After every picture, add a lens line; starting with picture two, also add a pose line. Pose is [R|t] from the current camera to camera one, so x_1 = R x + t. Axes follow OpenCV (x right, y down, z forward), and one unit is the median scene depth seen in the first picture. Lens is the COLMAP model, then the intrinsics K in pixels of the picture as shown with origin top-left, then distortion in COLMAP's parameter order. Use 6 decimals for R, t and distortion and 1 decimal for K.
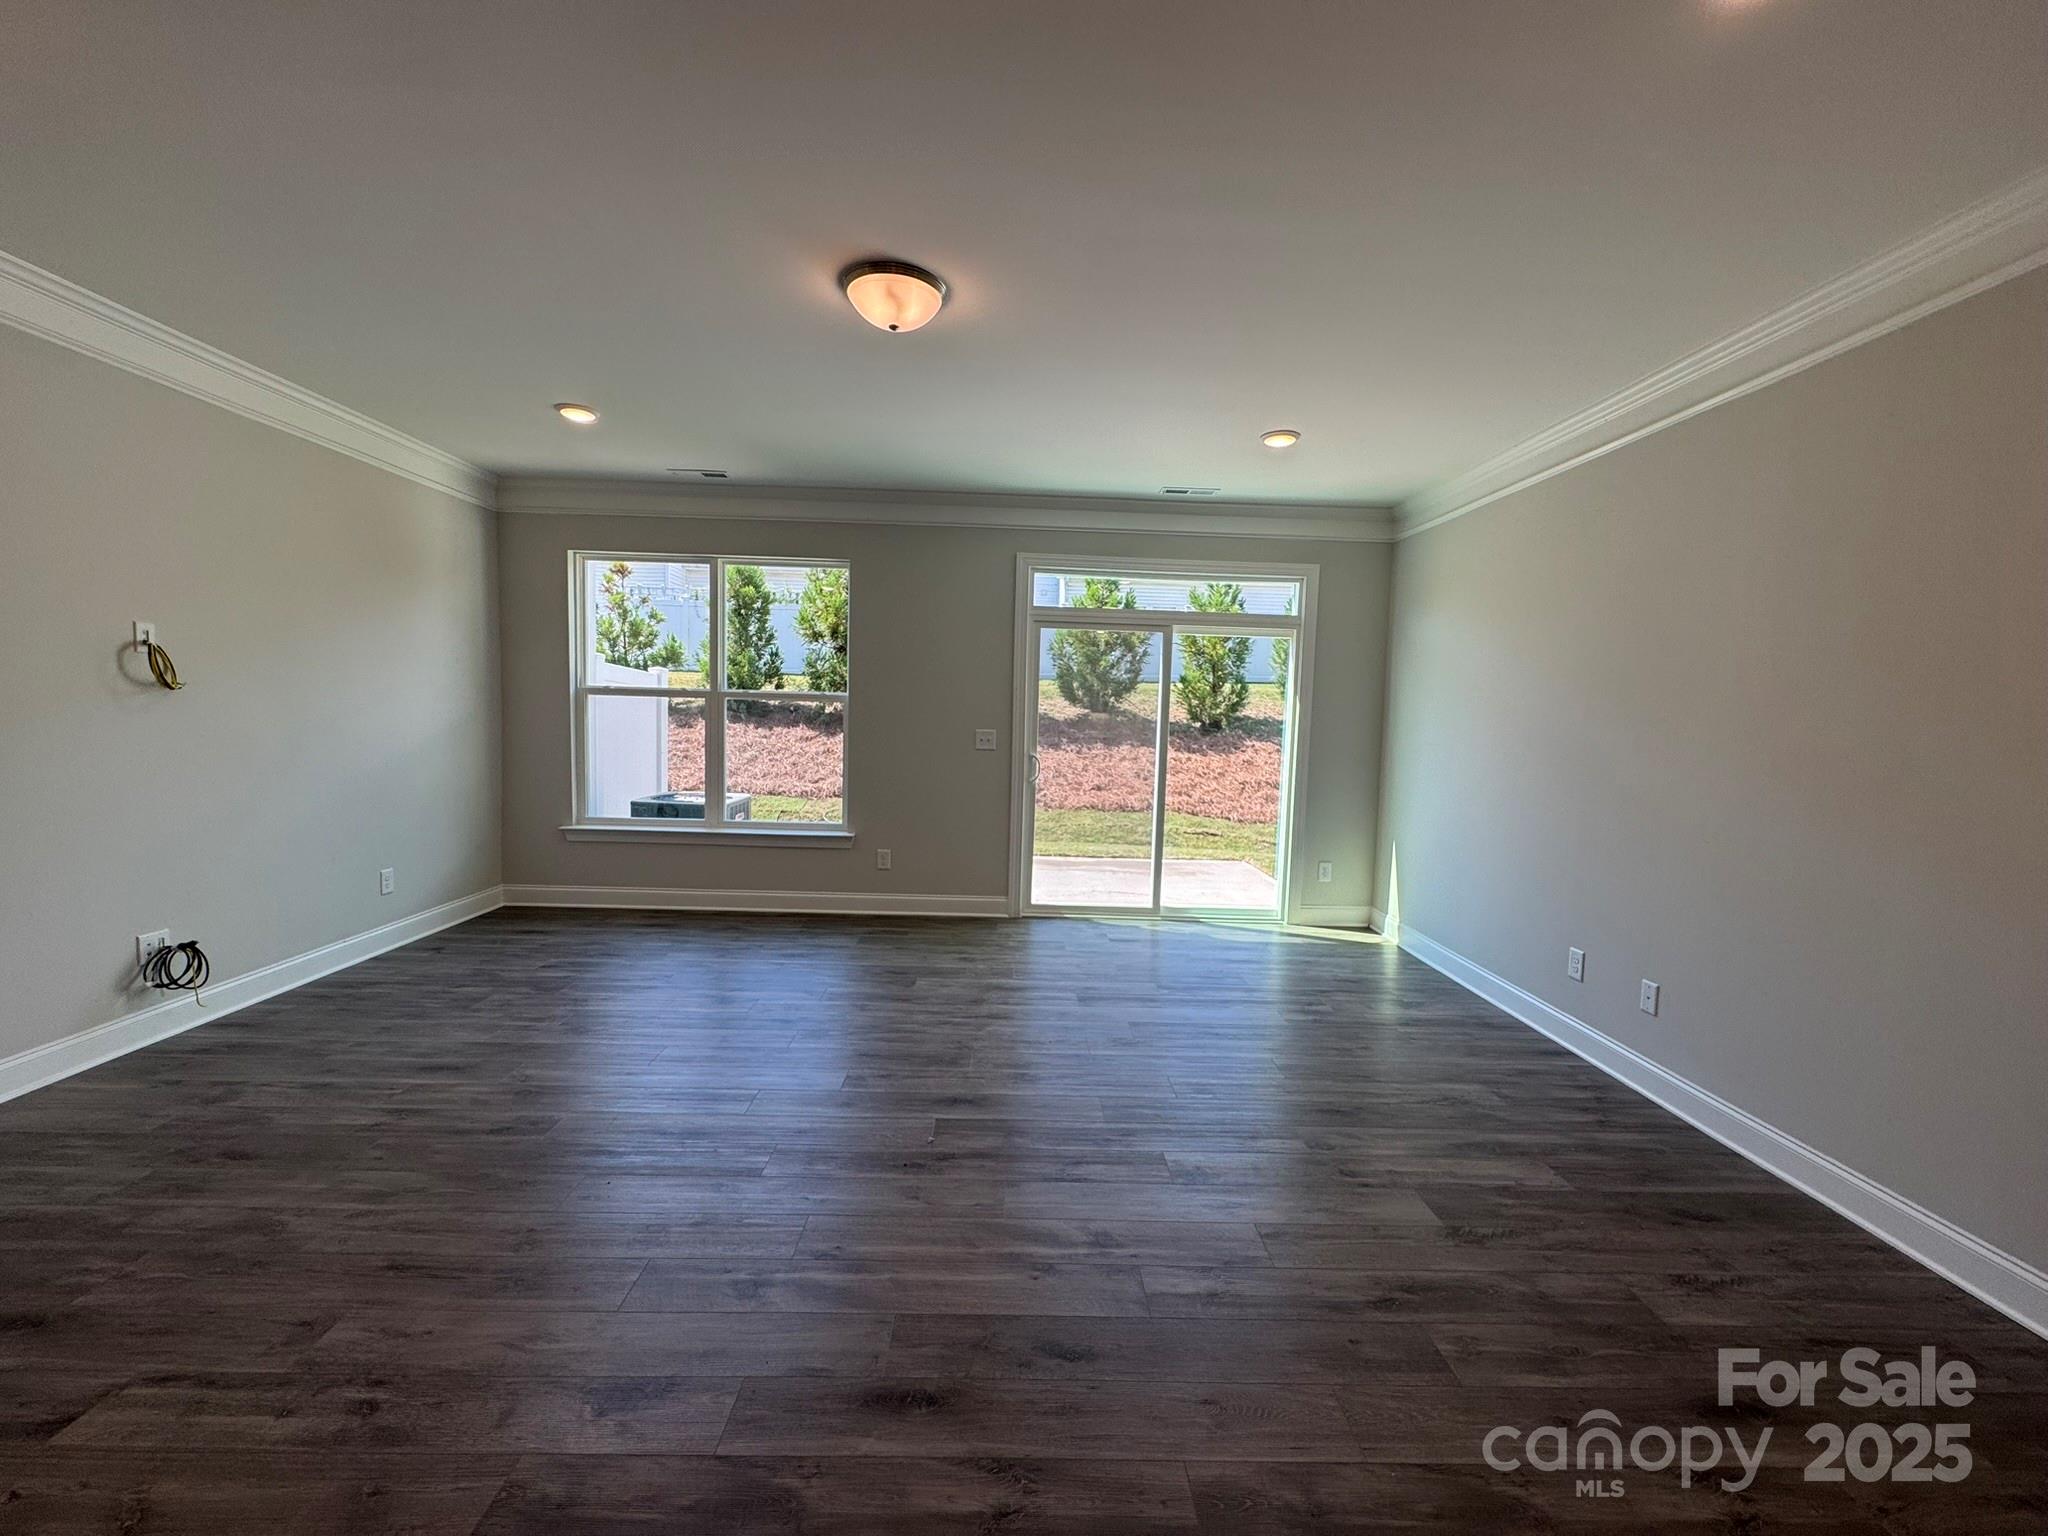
lens RADIAL K [[820.4, 0, 1036.1], [0, 820.4, 763.2], [0, 0, 1]] dist [0.001188, -0.000202]
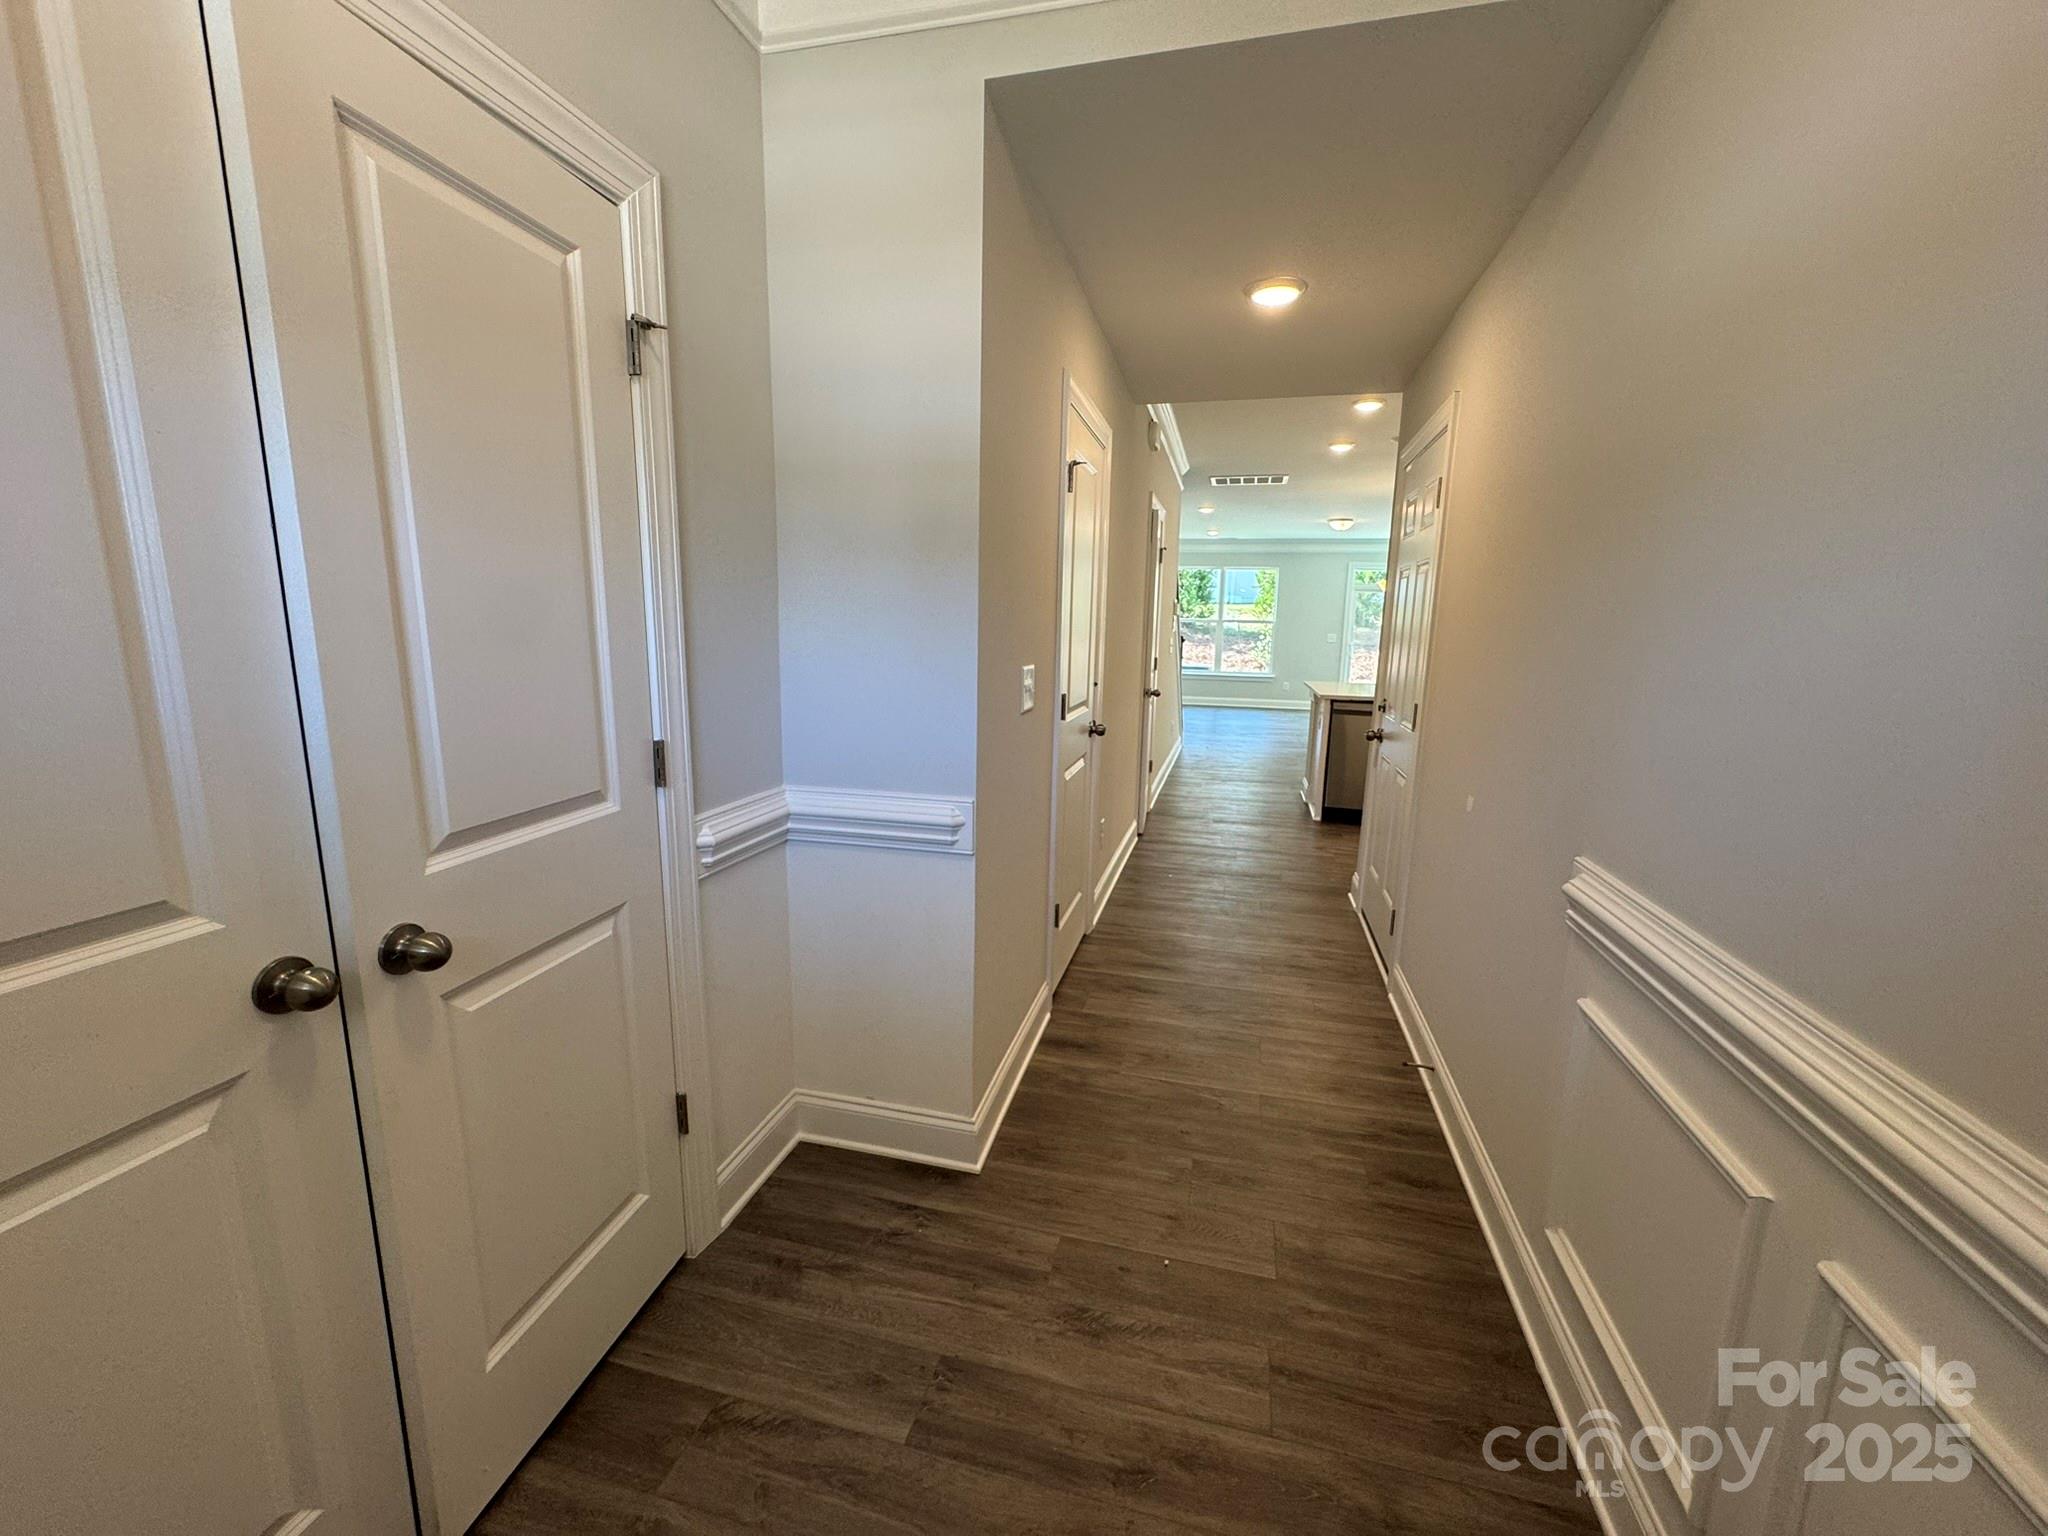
lens RADIAL K [[820.4, 0, 1022.4], [0, 820.4, 764.3], [0, 0, 1]] dist [0.001188, -0.000202]
pose [[0.959666, 0.037324, -0.278654, -0.188810], [-0.008715, 0.994621, 0.103210, 0.075894], [0.281008, -0.096619, 0.954829, -1.254300]]
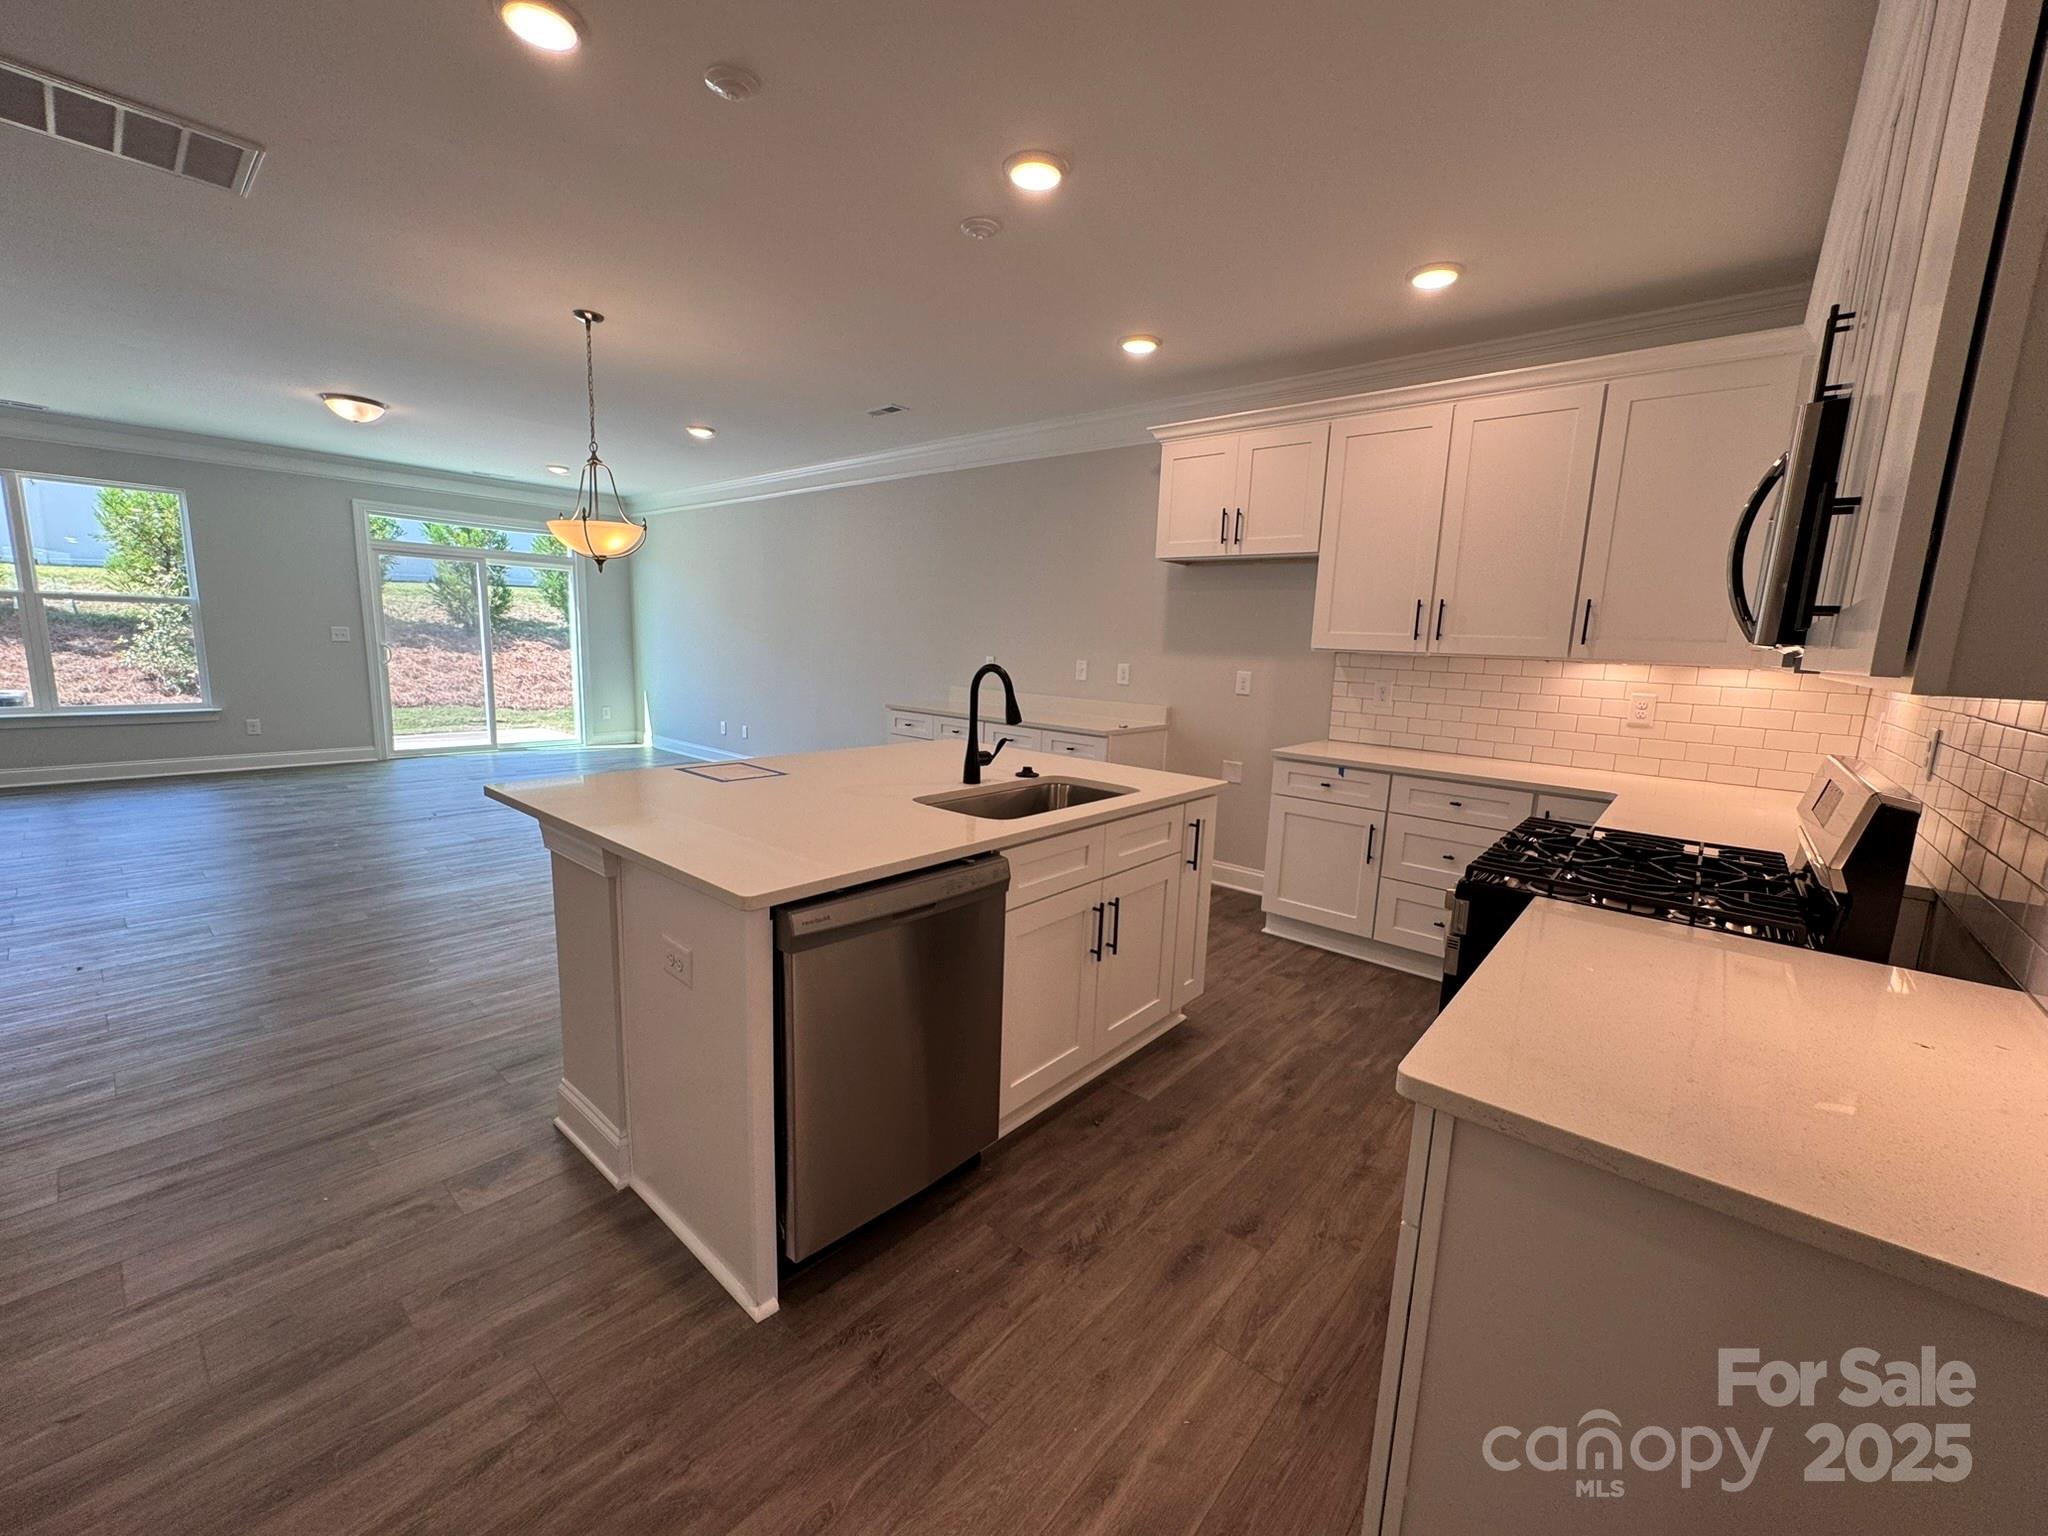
lens RADIAL K [[820.4, 0, 1025.4], [0, 820.4, 764.5], [0, 0, 1]] dist [0.001188, -0.000202]
pose [[0.677886, -0.118937, 0.725483, -0.231062], [0.032132, 0.990677, 0.132390, 0.031543], [-0.734465, -0.066434, 0.675387, -0.599498]]
